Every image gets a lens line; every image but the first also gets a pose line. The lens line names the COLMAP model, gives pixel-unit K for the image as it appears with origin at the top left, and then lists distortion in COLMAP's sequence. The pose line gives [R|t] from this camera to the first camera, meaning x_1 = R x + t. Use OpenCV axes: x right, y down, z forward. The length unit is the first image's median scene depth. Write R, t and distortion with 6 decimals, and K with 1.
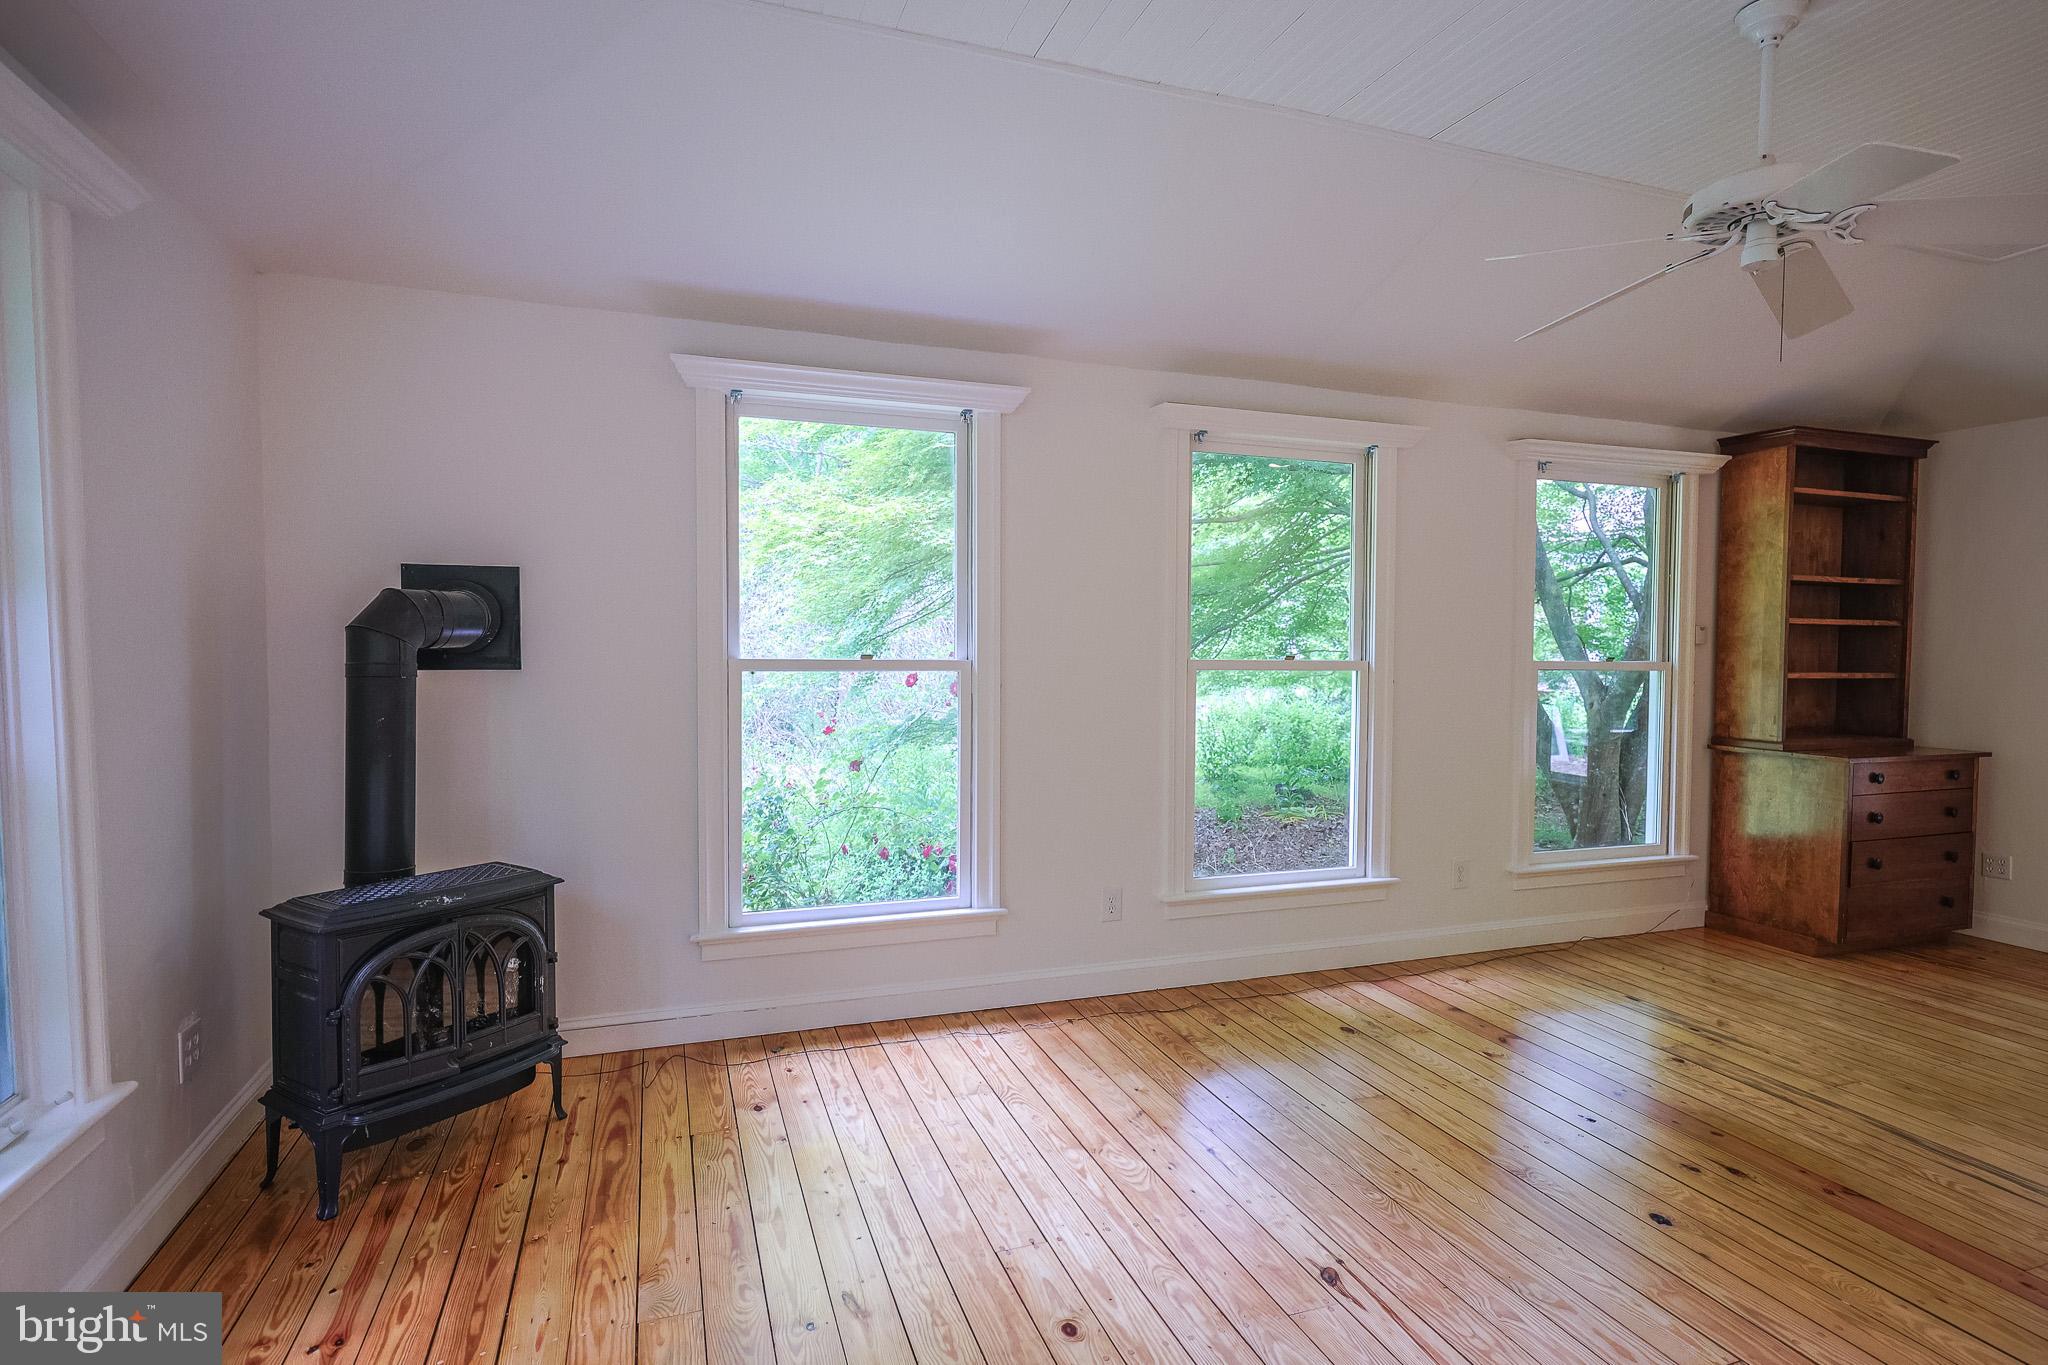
lens RADIAL K [[1056.5, 0, 1029.0], [0, 1056.5, 684.0], [0, 0, 1]] dist [0.001881, 0.000255]
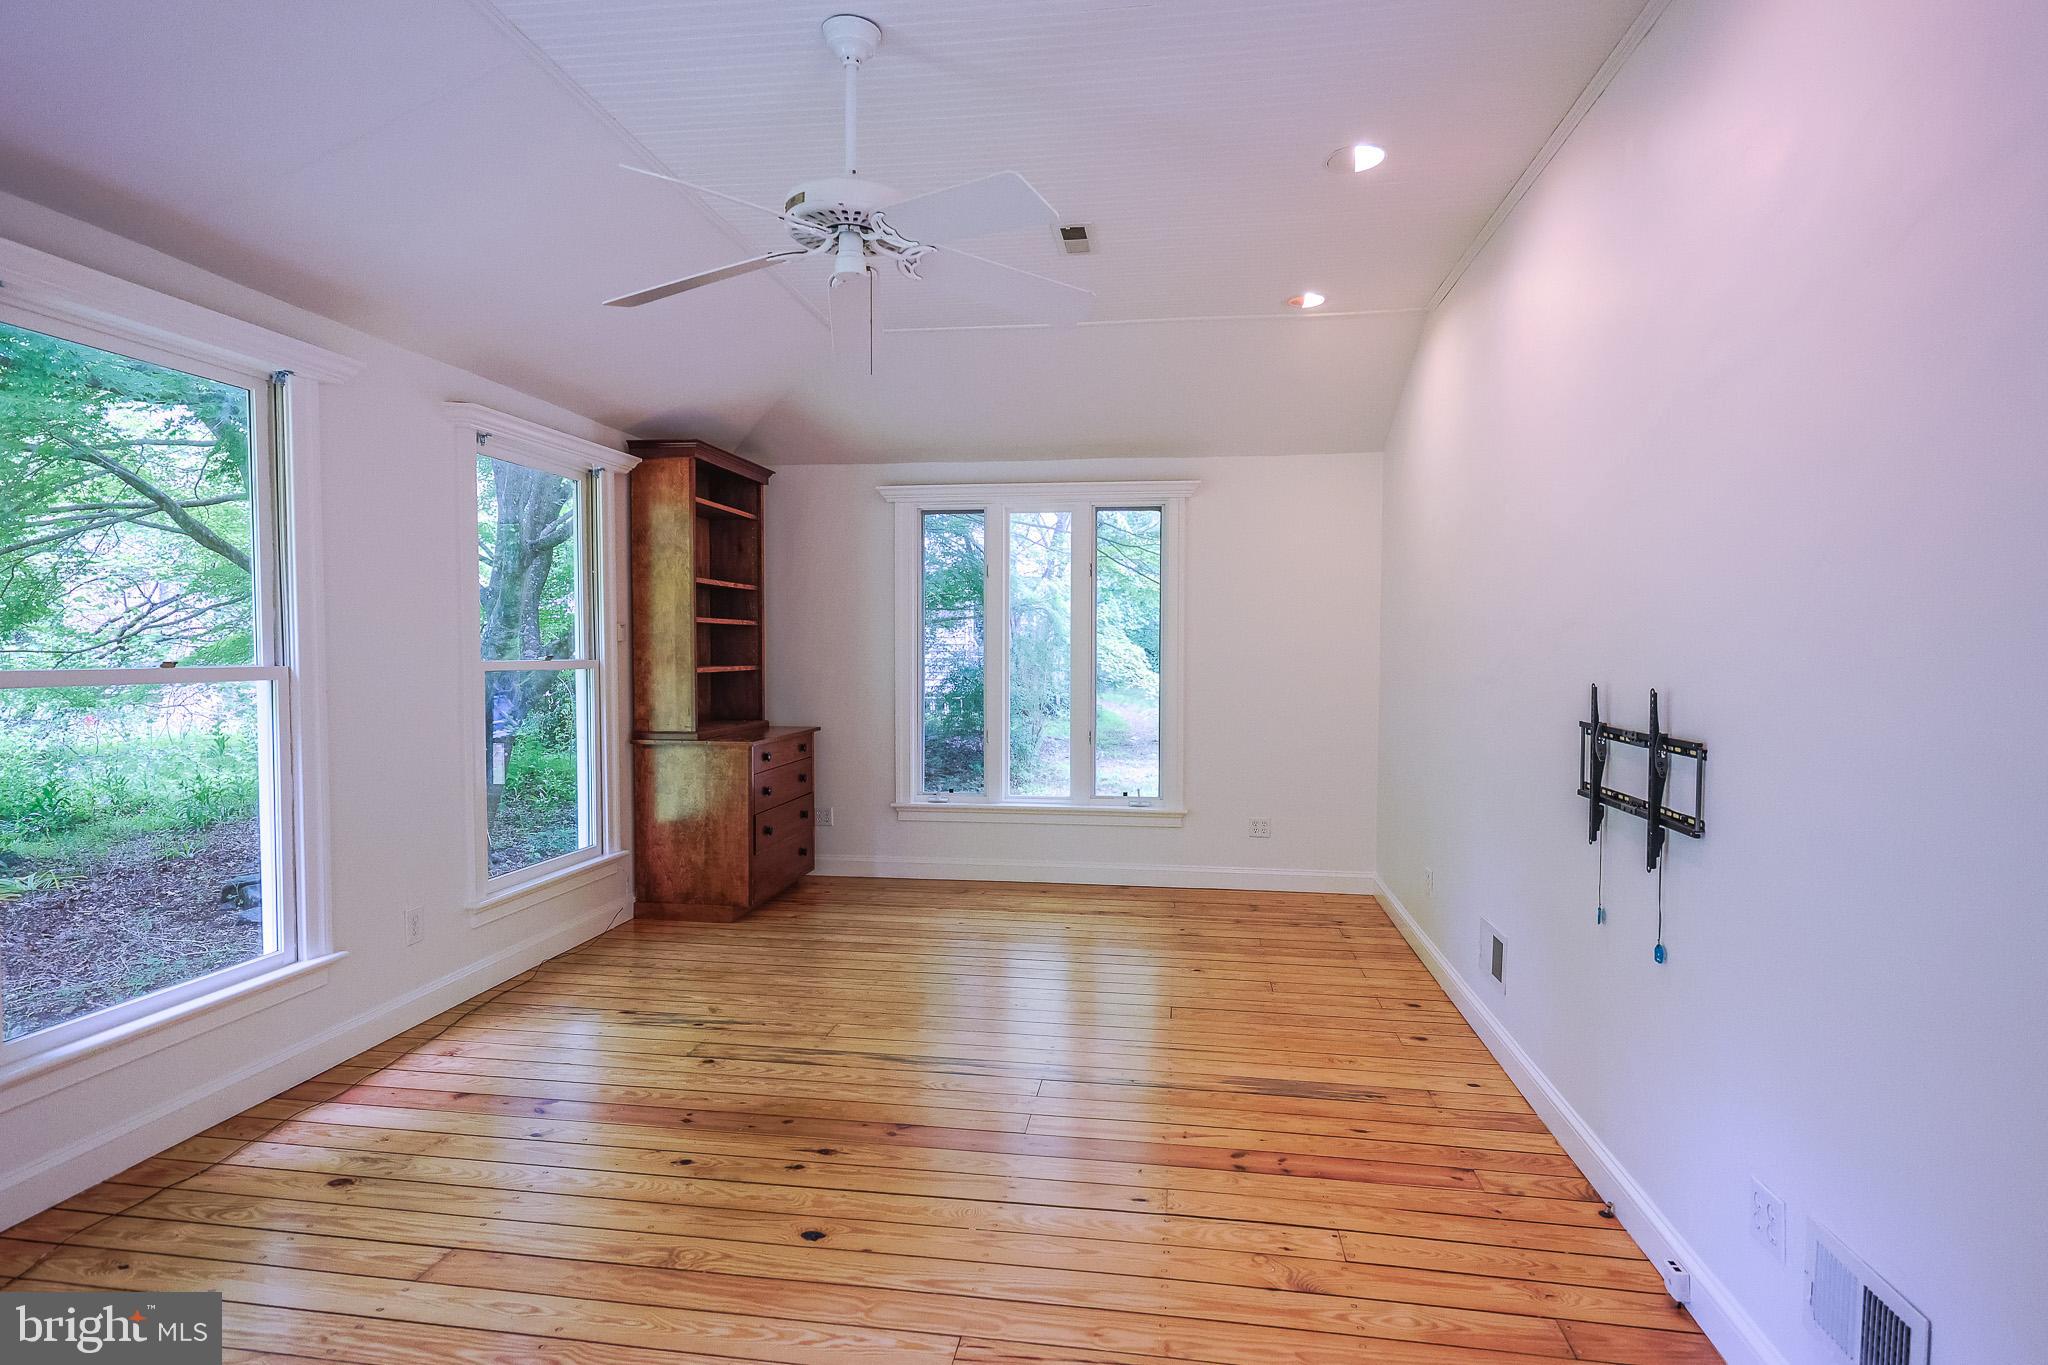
lens RADIAL K [[1056.5, 0, 1021.7], [0, 1056.5, 682.0], [0, 0, 1]] dist [0.001881, 0.000255]
pose [[0.465781, -0.037479, 0.884106, -0.085609], [0.034906, 0.999103, 0.023964, -0.010409], [-0.884211, 0.019699, 0.466671, 0.203763]]
